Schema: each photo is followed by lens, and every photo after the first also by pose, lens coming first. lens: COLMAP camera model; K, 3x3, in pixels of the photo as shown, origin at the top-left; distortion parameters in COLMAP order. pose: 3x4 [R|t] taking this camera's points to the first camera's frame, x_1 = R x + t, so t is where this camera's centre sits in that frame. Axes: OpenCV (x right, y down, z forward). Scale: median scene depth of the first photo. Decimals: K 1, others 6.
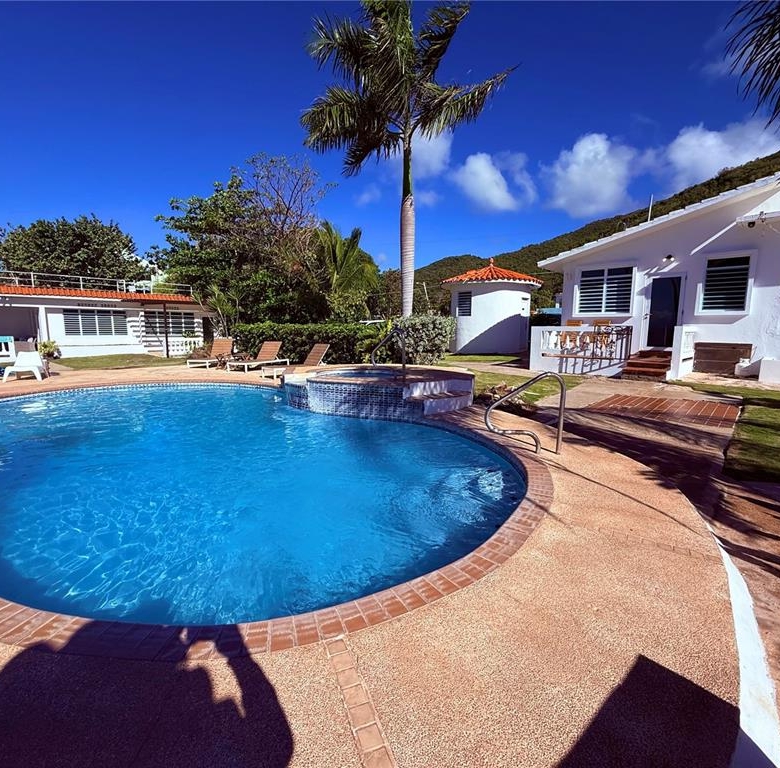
lens RADIAL K [[406.9, 0, 387.6], [0, 406.9, 385.5], [0, 0, 1]] dist [0.000670, -0.000605]
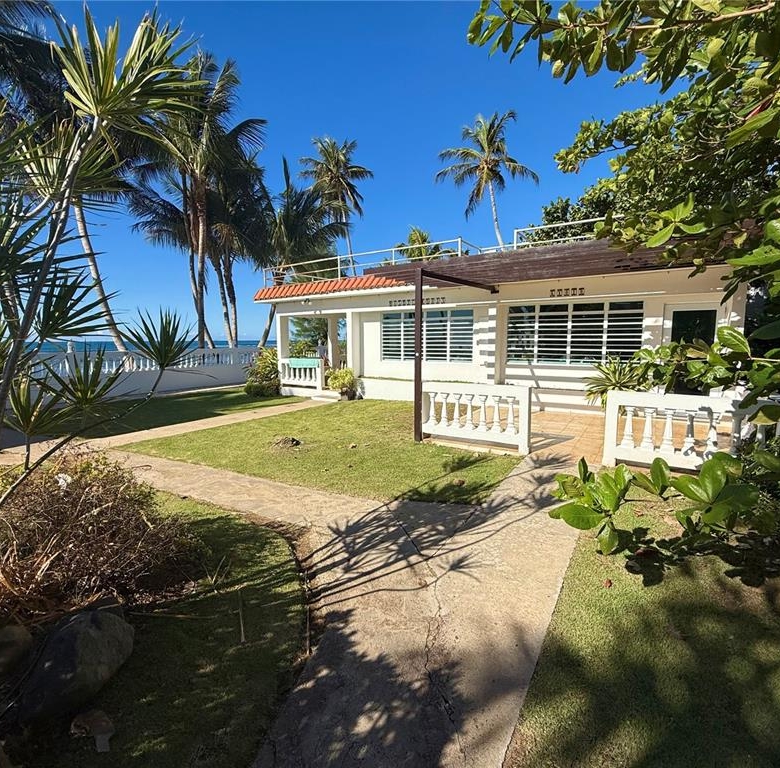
lens RADIAL K [[406.9, 0, 391.8], [0, 406.9, 384.1], [0, 0, 1]] dist [0.000670, -0.000605]
pose [[0.197070, 0.098343, -0.975445, -0.251838], [-0.127058, 0.989127, 0.074053, -0.145577], [0.972121, 0.109344, 0.207422, 0.988215]]
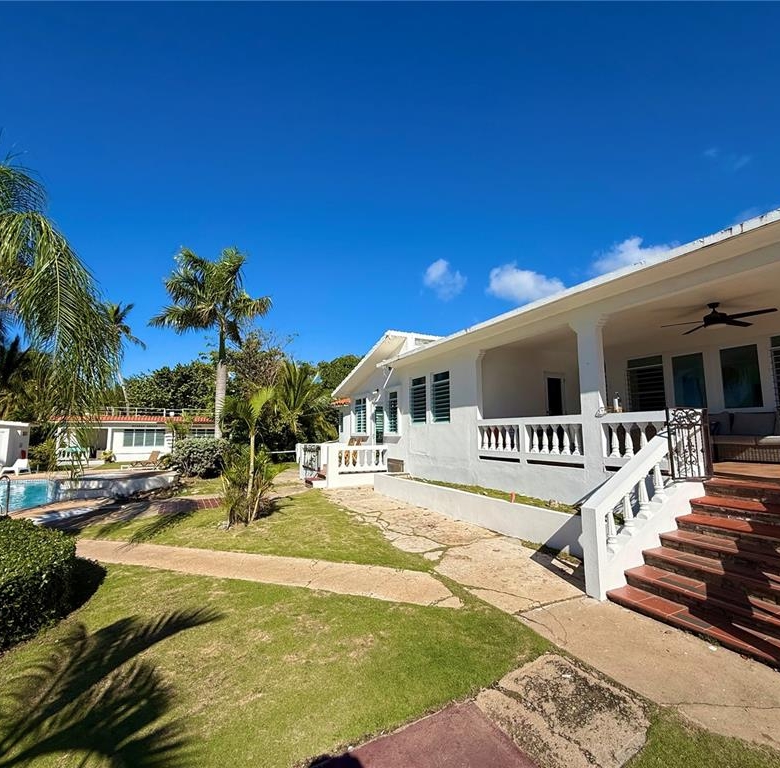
lens RADIAL K [[406.9, 0, 390.7], [0, 406.9, 382.9], [0, 0, 1]] dist [0.000670, -0.000605]
pose [[0.941900, -0.049742, -0.332189, 0.713223], [-0.038455, 0.966502, -0.253760, -0.008149], [0.333684, 0.251791, 0.908436, -0.100884]]
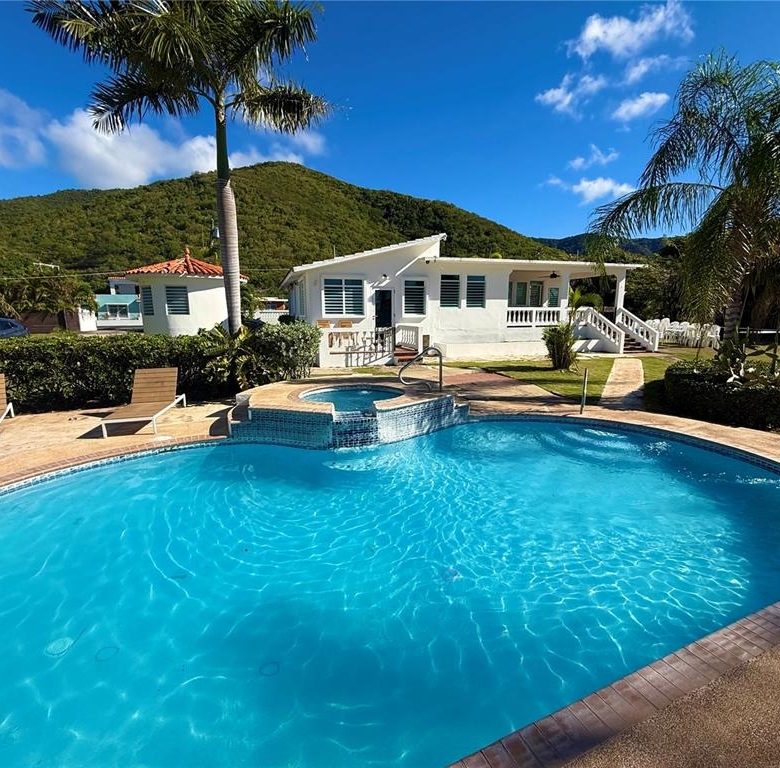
lens RADIAL K [[406.9, 0, 389.2], [0, 406.9, 383.8], [0, 0, 1]] dist [0.000670, -0.000605]
pose [[0.462518, -0.161623, 0.871754, -0.362705], [0.129818, 0.984993, 0.113741, -0.064763], [-0.877054, 0.060562, 0.476558, 0.206664]]
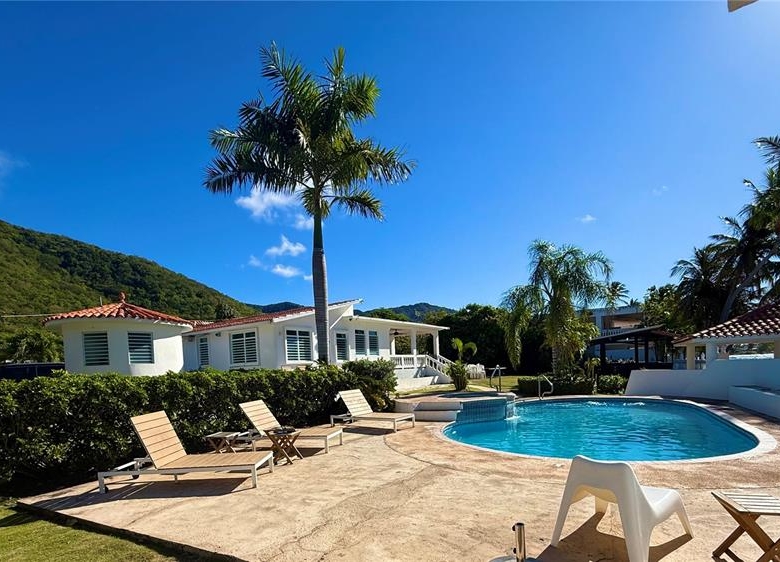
lens RADIAL K [[407.0, 0, 387.9], [0, 407.0, 380.9], [0, 0, 1]] dist [0.001235, 0.000831]
pose [[-0.189953, -0.032505, 0.981255, -0.642212], [0.176659, 0.982008, 0.066728, -0.103226], [-0.965769, 0.186022, -0.180793, 0.669579]]
